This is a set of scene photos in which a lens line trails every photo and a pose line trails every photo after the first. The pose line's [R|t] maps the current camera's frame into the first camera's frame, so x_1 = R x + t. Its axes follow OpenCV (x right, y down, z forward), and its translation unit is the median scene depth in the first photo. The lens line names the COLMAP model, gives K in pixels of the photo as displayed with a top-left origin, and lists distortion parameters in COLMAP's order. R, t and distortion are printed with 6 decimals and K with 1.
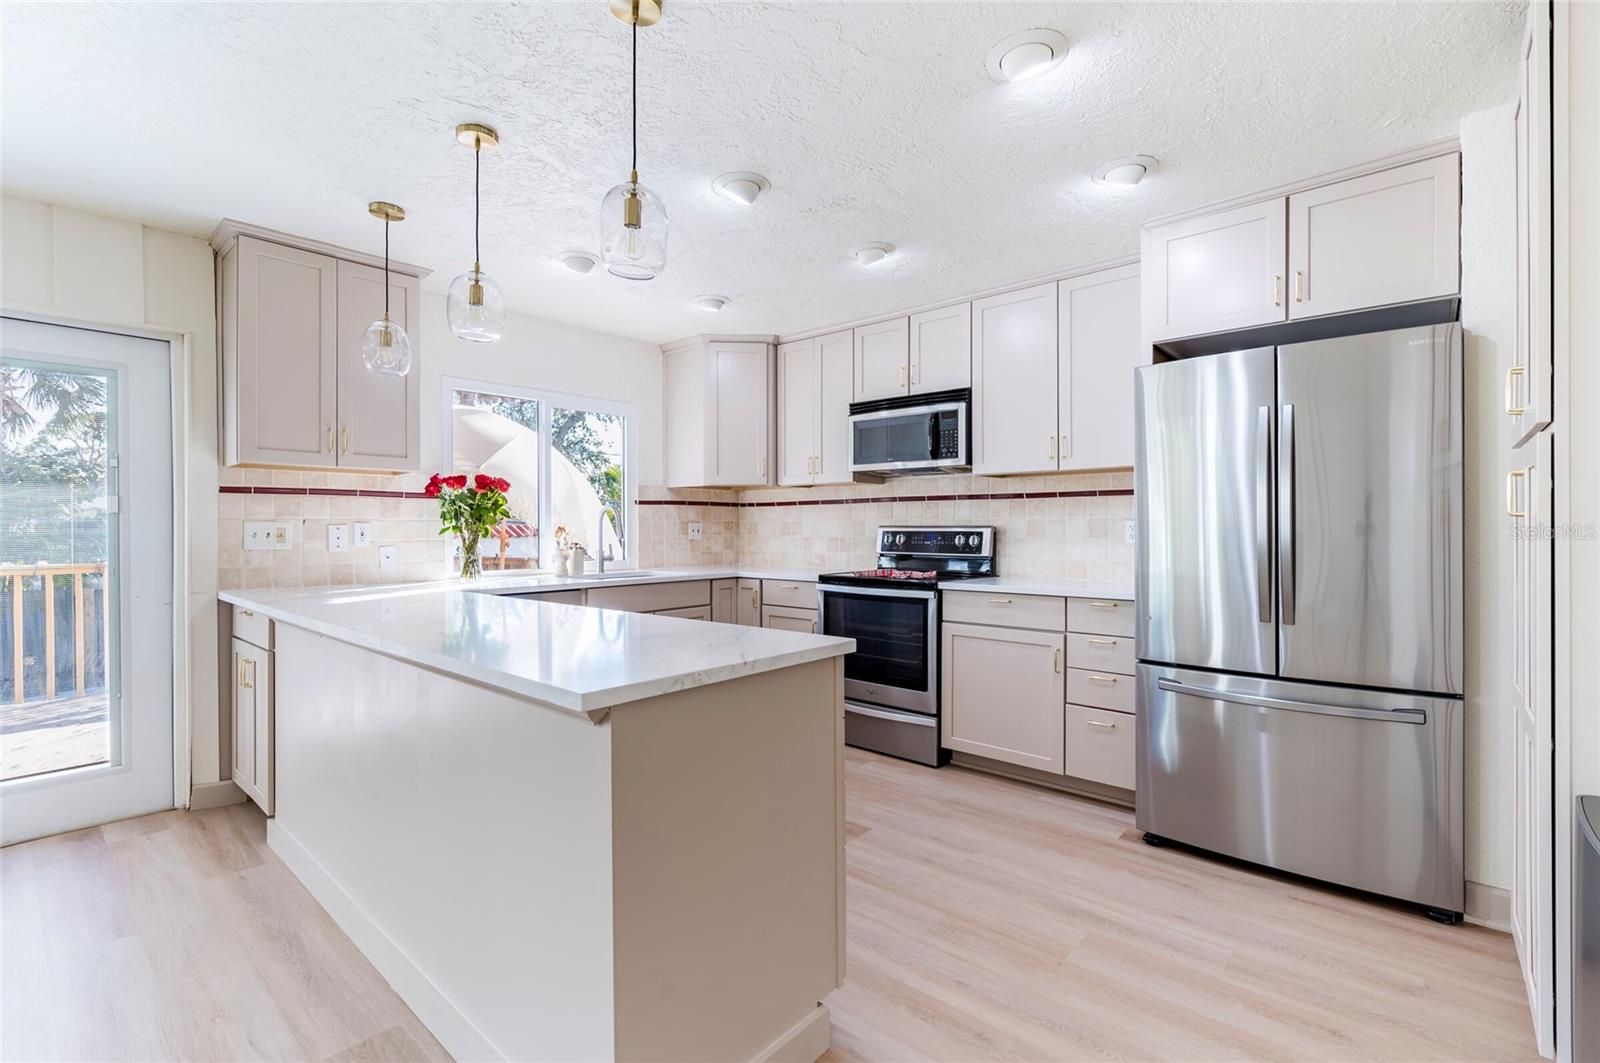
lens RADIAL K [[712.3, 0, 806.5], [0, 712.3, 530.7], [0, 0, 1]] dist [-0.003133, -0.000685]
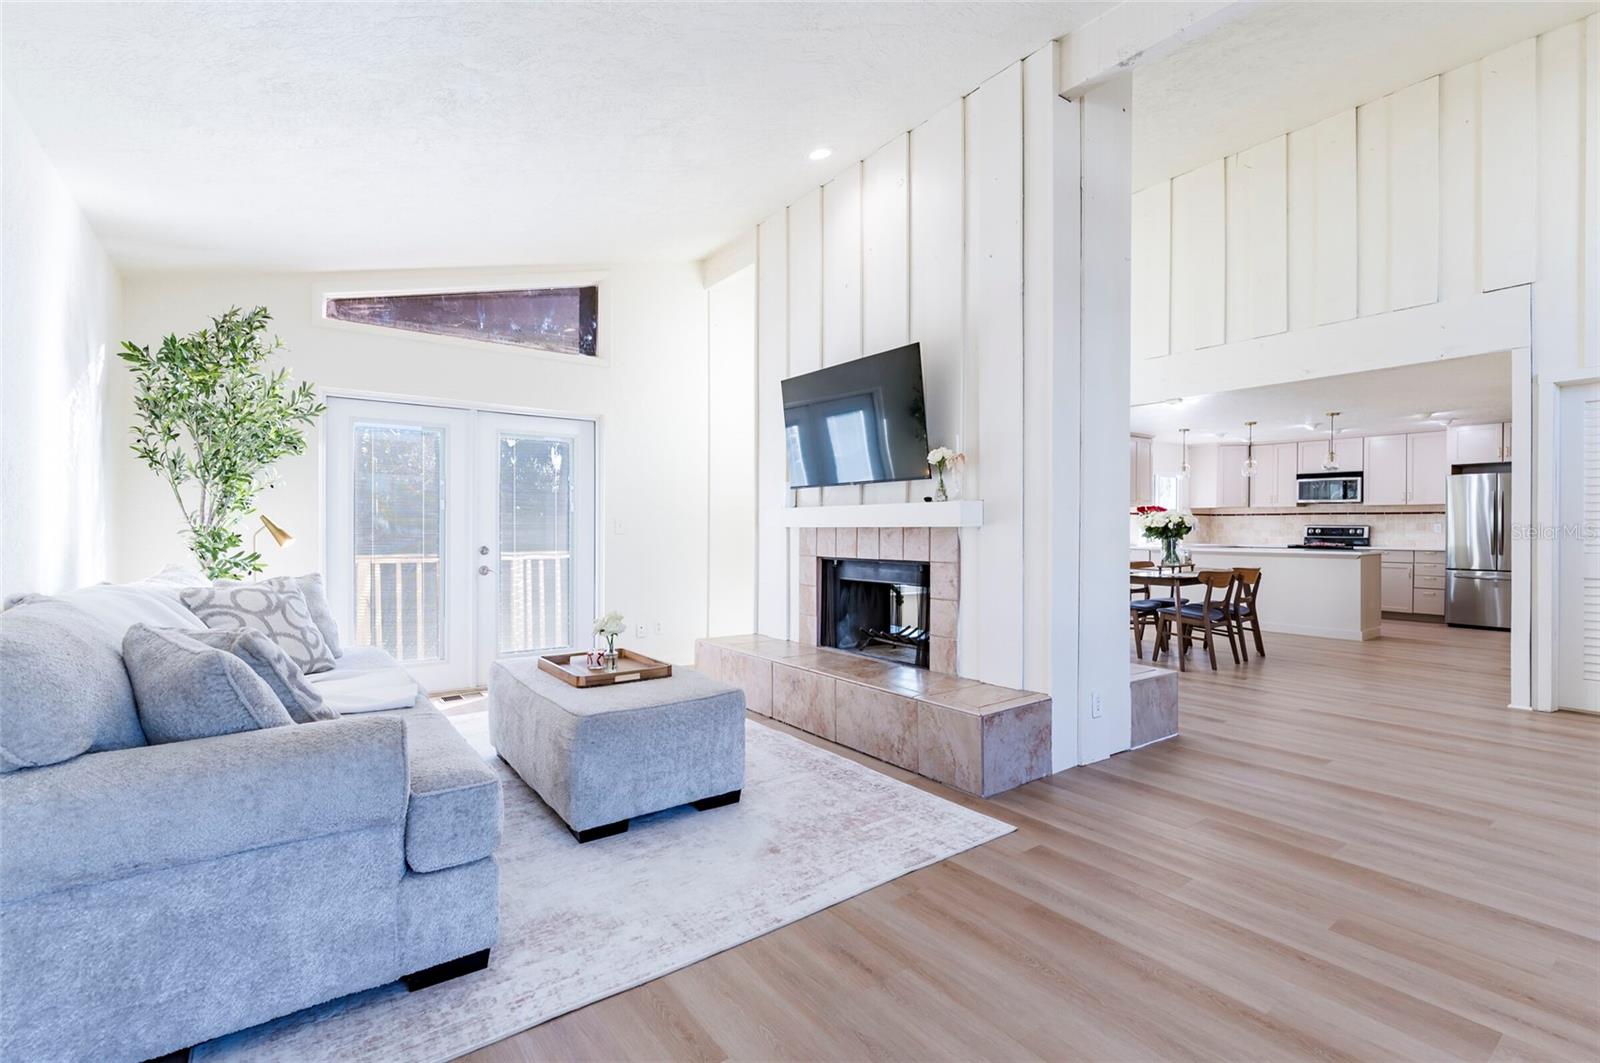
lens RADIAL K [[731.1, 0, 807.5], [0, 731.1, 529.2], [0, 0, 1]] dist [-0.001182, -0.000267]
pose [[0.978479, 0.004640, -0.206293, -1.167353], [-0.004374, 0.999989, 0.001747, 0.010330], [0.206298, -0.000807, 0.978489, -1.957423]]
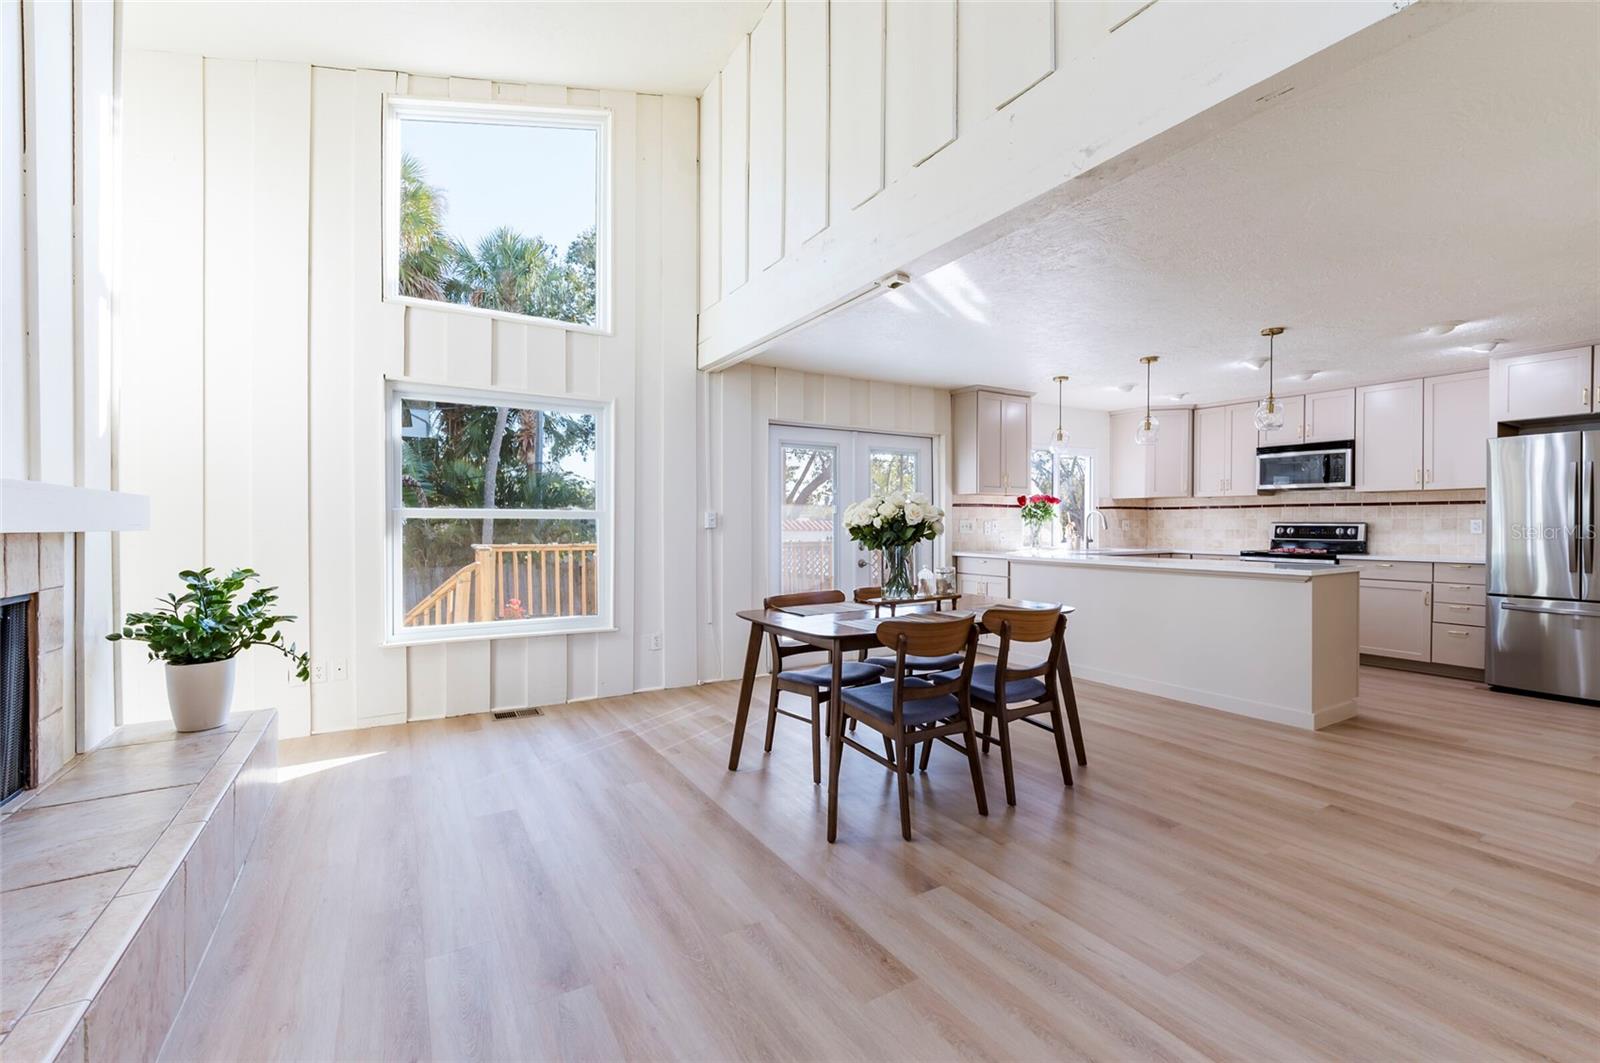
lens RADIAL K [[673.5, 0, 805.3], [0, 673.5, 528.3], [0, 0, 1]] dist [-0.002931, -0.000273]
pose [[0.954105, 0.004425, -0.299440, -0.522714], [-0.003315, 0.999986, 0.004216, 0.004447], [0.299454, -0.003030, 0.954106, -0.885773]]
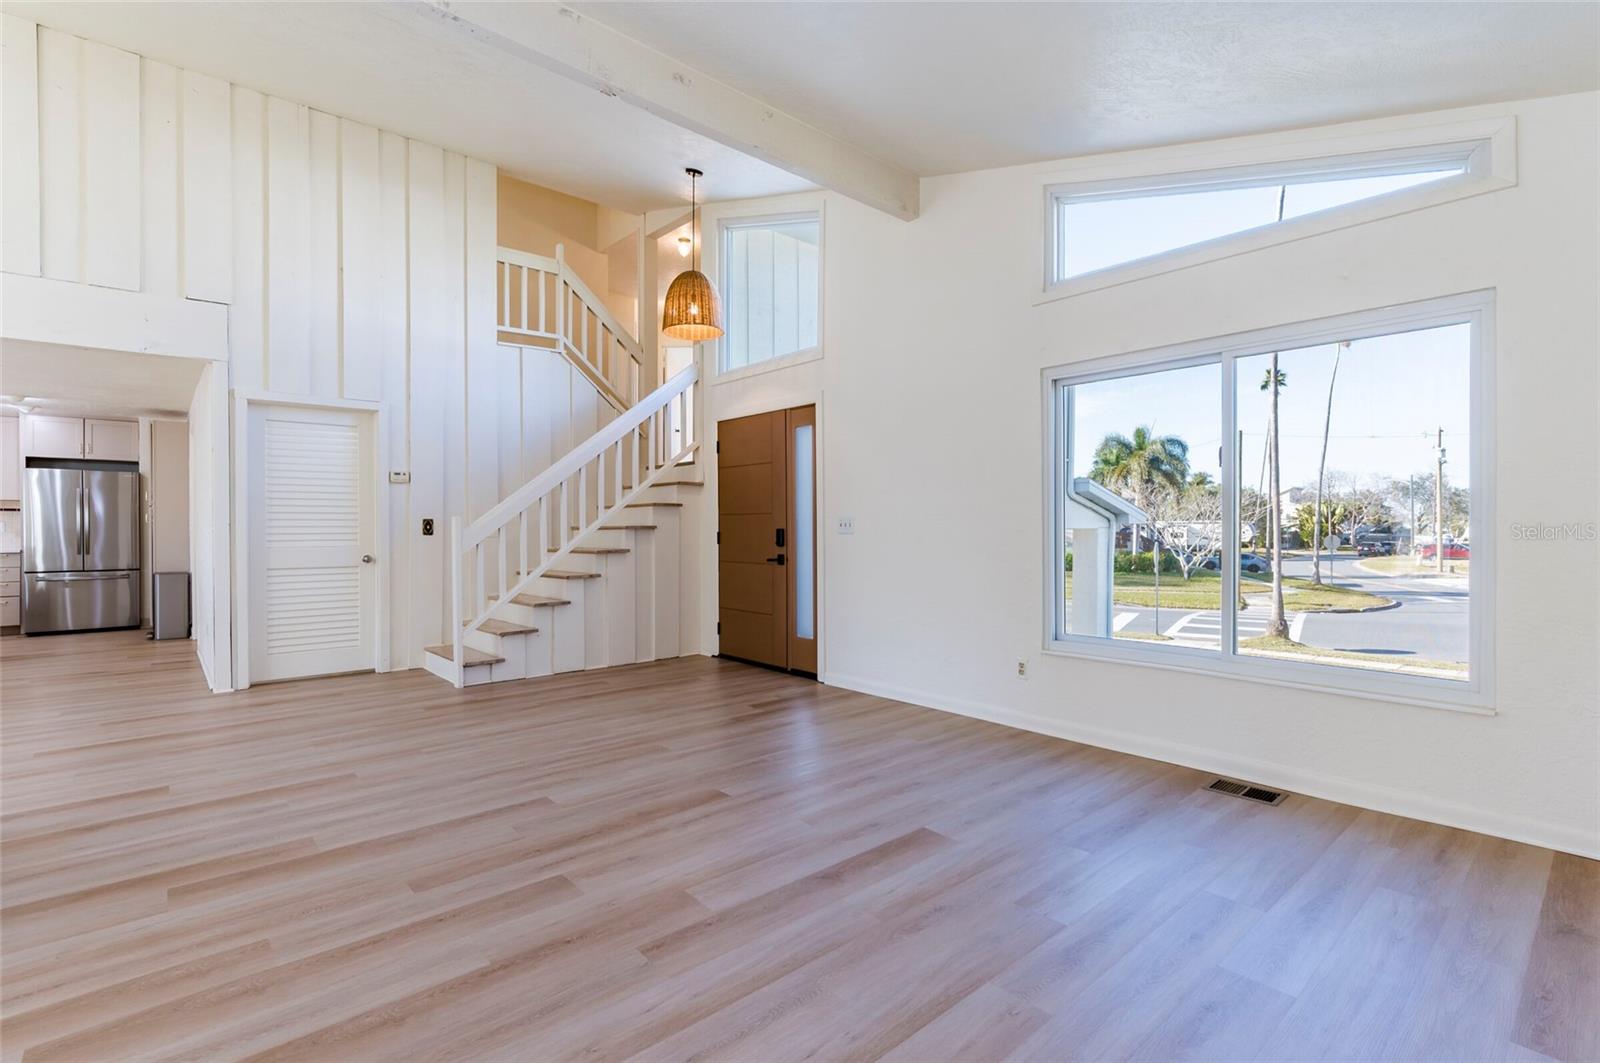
lens RADIAL K [[742.8, 0, 800.0], [0, 742.8, 531.5], [0, 0, 1]] dist [0.001501, 0.000145]
pose [[0.127041, -0.005200, 0.991884, -1.473043], [0.002399, 0.999985, 0.004935, 0.009805], [-0.991895, 0.001753, 0.127052, -1.724697]]
